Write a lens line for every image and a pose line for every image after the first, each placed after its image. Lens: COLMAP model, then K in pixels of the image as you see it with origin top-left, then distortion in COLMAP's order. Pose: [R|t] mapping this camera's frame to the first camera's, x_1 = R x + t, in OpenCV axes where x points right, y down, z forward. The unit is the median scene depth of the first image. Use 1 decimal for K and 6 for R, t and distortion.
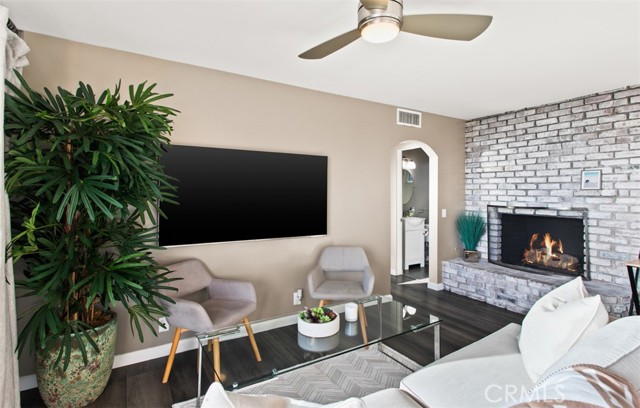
lens RADIAL K [[313.6, 0, 322.2], [0, 313.6, 182.4], [0, 0, 1]] dist [-0.001700, -0.000008]
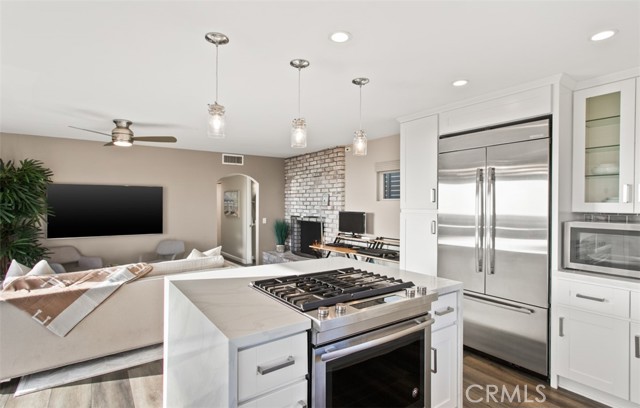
lens RADIAL K [[324.4, 0, 320.0], [0, 324.4, 204.0], [0, 0, 1]] dist [0.001231, 0.000945]
pose [[0.999106, -0.005398, 0.041928, 0.693273], [0.003838, 0.999300, 0.037202, -0.046833], [-0.042100, -0.037007, 0.998428, -0.676845]]
